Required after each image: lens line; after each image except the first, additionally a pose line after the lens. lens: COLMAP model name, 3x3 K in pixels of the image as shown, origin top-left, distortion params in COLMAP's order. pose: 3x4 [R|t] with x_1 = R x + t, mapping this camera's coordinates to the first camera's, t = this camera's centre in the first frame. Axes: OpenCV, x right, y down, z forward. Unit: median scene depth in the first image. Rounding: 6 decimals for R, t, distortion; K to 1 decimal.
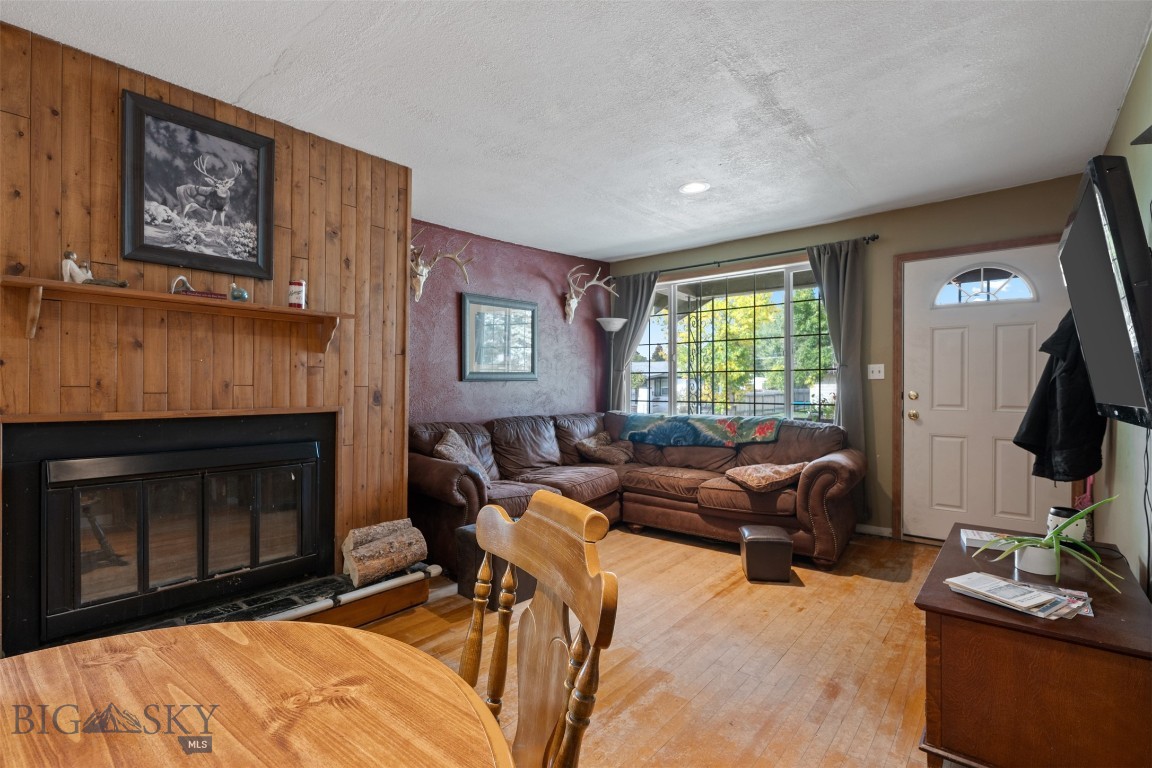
lens RADIAL K [[541.6, 0, 592.7], [0, 541.6, 387.3], [0, 0, 1]] dist [0.001206, 0.000138]
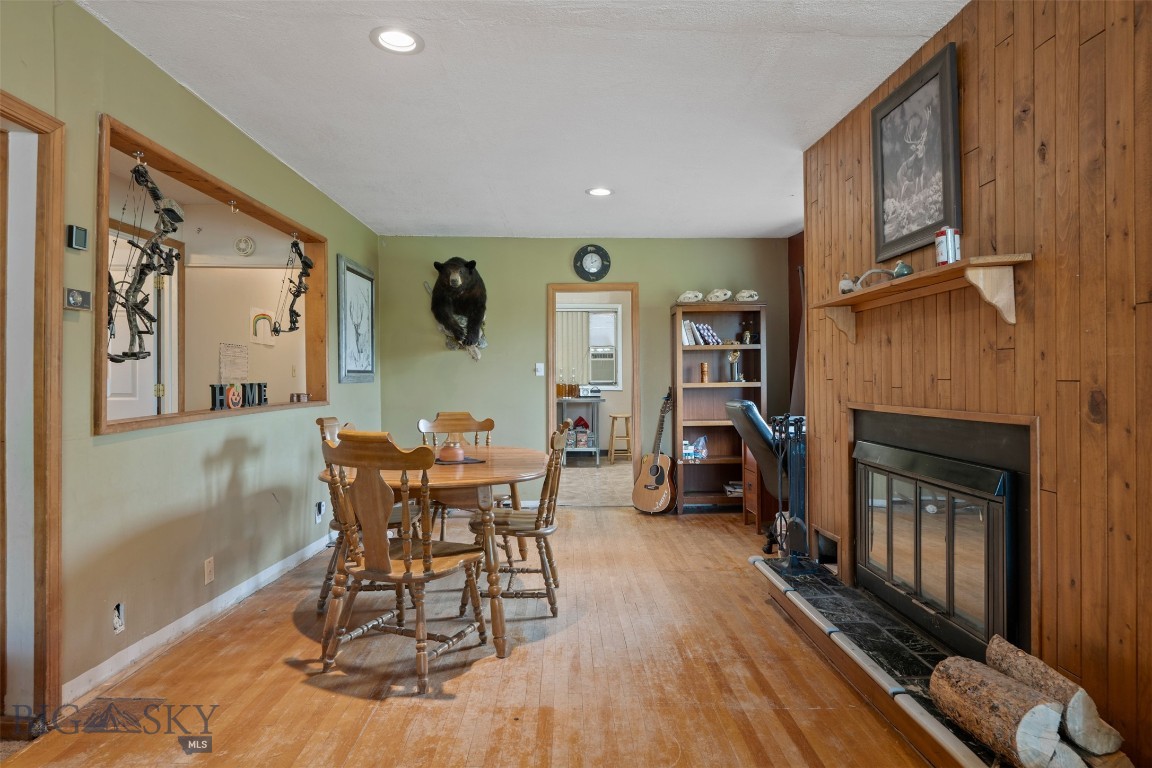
lens RADIAL K [[649.2, 0, 576.0], [0, 649.2, 384.0], [0, 0, 1]] dist [-0.000805, -0.000208]
pose [[-0.779651, -0.000113, -0.626215, 0.204821], [-0.004438, 0.999976, 0.005345, 0.000101], [0.626199, 0.006946, -0.779632, 0.797617]]
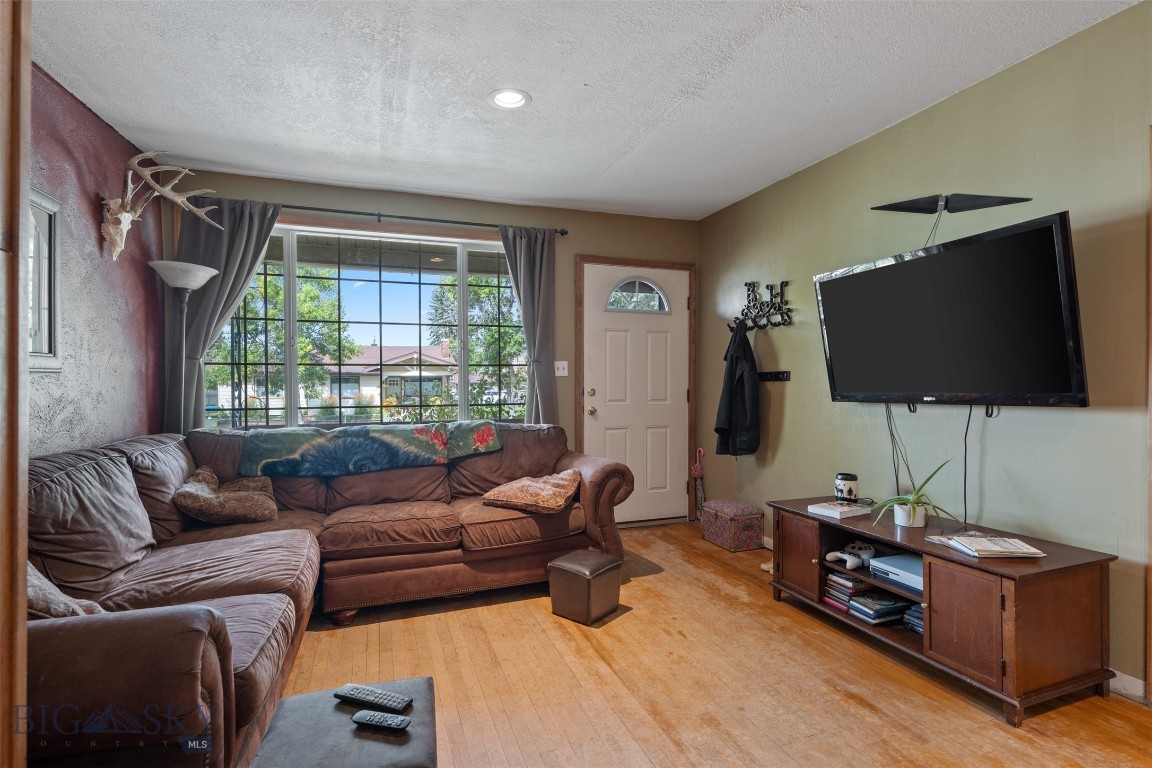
lens RADIAL K [[541.6, 0, 592.7], [0, 541.6, 387.3], [0, 0, 1]] dist [0.001206, 0.000138]
pose [[0.518215, -0.007156, 0.855221, -0.308284], [0.009362, 0.999953, 0.002694, 0.003361], [-0.855199, 0.006611, 0.518257, 0.463709]]
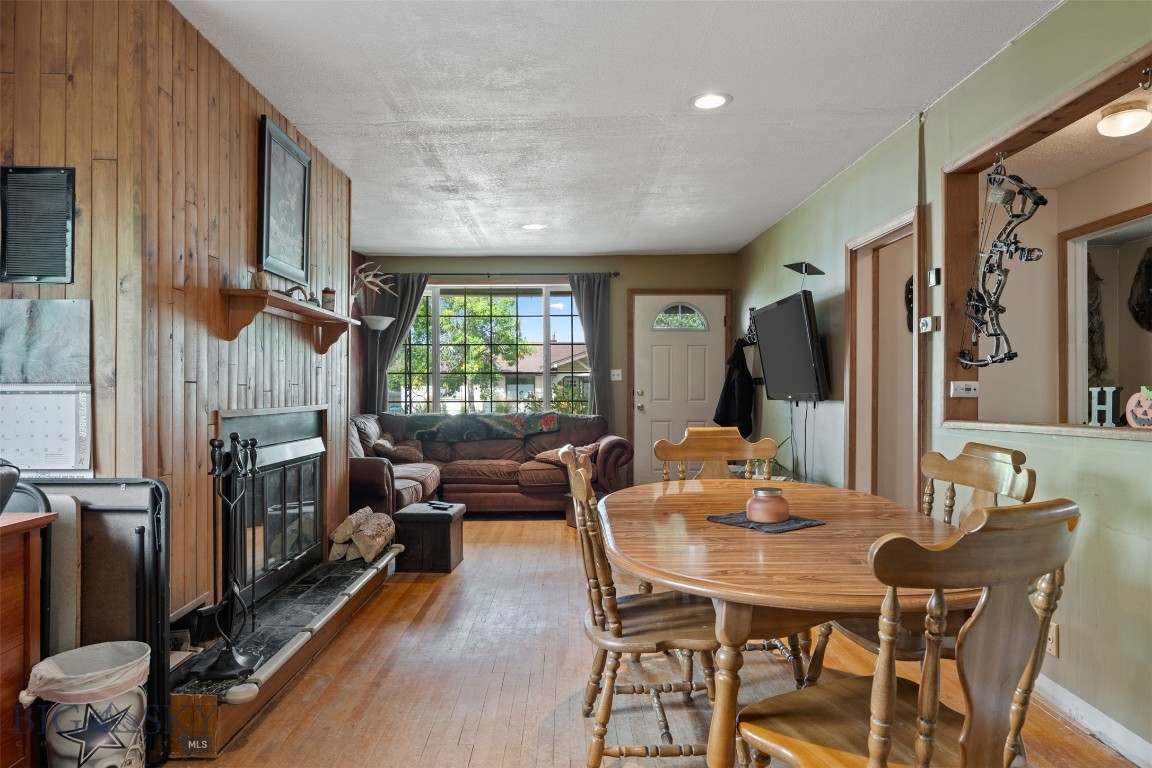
lens RADIAL K [[673.7, 0, 616.1], [0, 673.7, 391.0], [0, 0, 1]] dist [0.000453, -0.000919]
pose [[0.747080, -0.006418, 0.664704, -0.603394], [0.005819, 0.999978, 0.003115, 0.005594], [-0.664709, 0.001541, 0.747101, -0.242018]]
